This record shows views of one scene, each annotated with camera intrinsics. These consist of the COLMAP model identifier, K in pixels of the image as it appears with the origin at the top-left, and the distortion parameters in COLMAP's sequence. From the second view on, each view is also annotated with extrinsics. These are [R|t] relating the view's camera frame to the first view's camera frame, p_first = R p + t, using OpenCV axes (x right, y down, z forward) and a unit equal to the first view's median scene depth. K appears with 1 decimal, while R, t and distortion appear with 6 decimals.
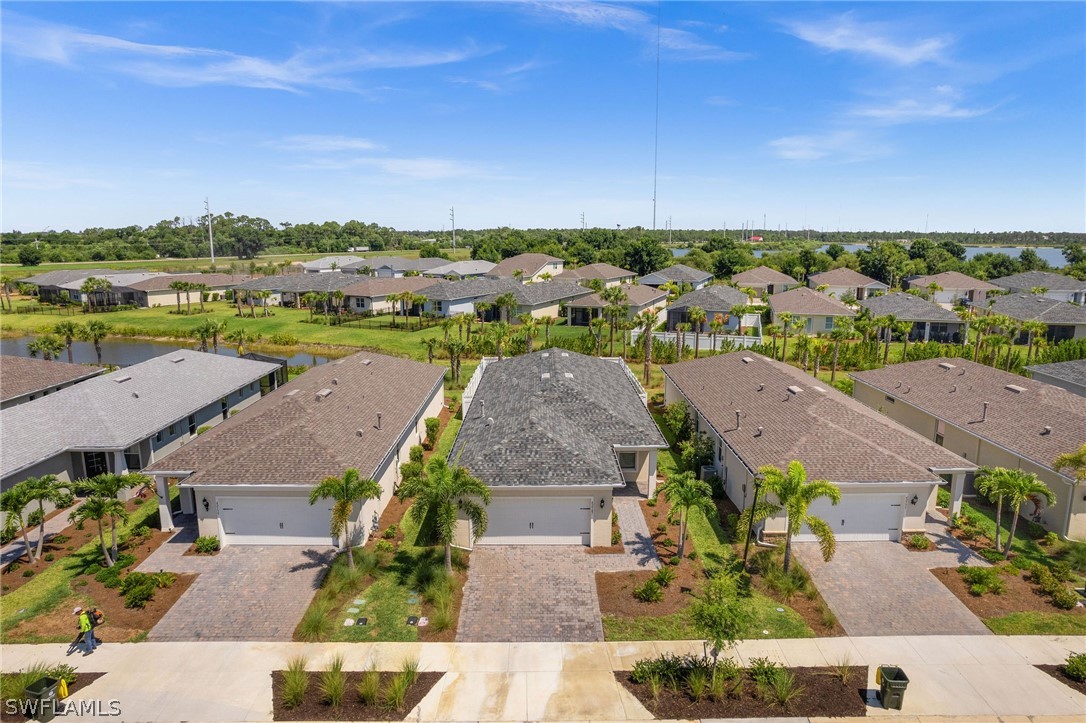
lens RADIAL K [[700.8, 0, 543.0], [0, 700.8, 361.5], [0, 0, 1]] dist [-0.082610, 0.073469]
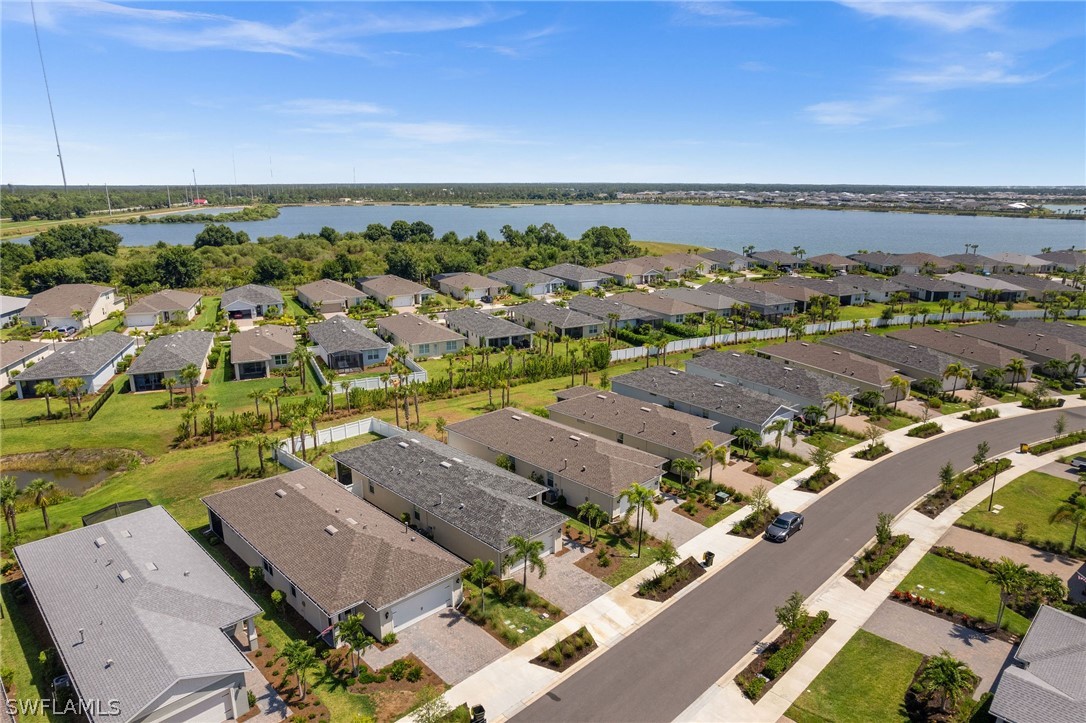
lens RADIAL K [[700.8, 0, 543.0], [0, 700.8, 361.5], [0, 0, 1]] dist [-0.082610, 0.073469]
pose [[0.716607, -0.177226, 0.674586, -1.329810], [0.129680, 0.984170, 0.120801, -0.569600], [-0.685316, 0.000913, 0.728245, -0.458415]]
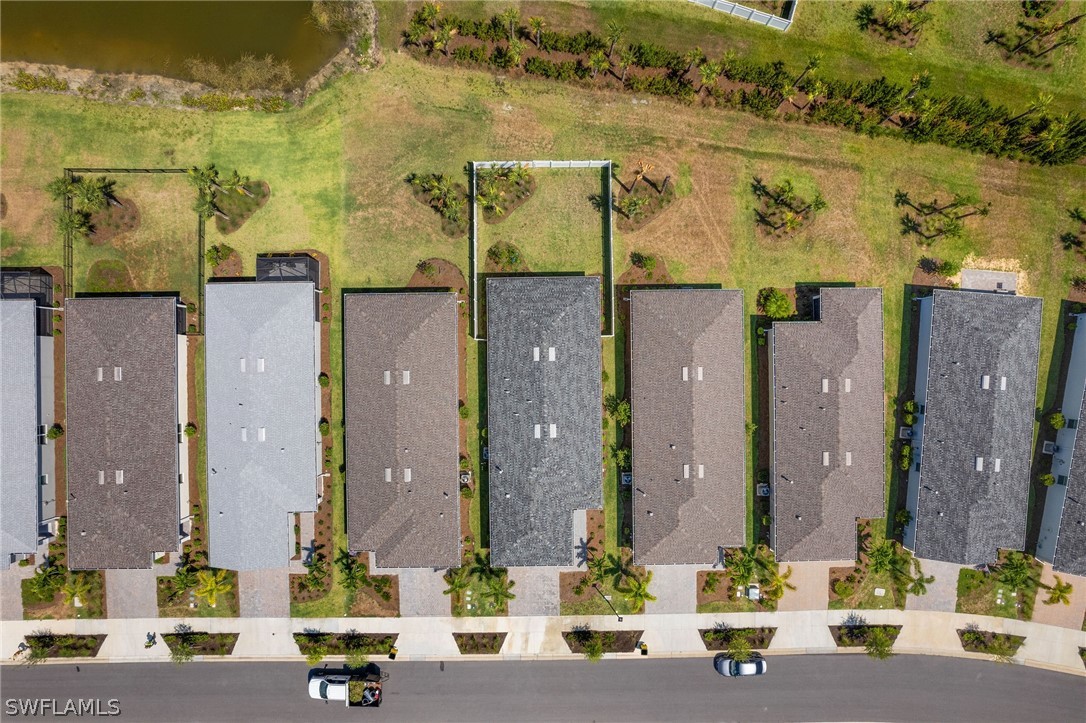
lens RADIAL K [[700.8, 0, 543.0], [0, 700.8, 361.5], [0, 0, 1]] dist [-0.082610, 0.073469]
pose [[0.999944, -0.009904, -0.003692, 0.034652], [0.005538, 0.193344, 0.981115, -2.356613], [-0.009003, -0.981081, 0.193388, 1.315713]]
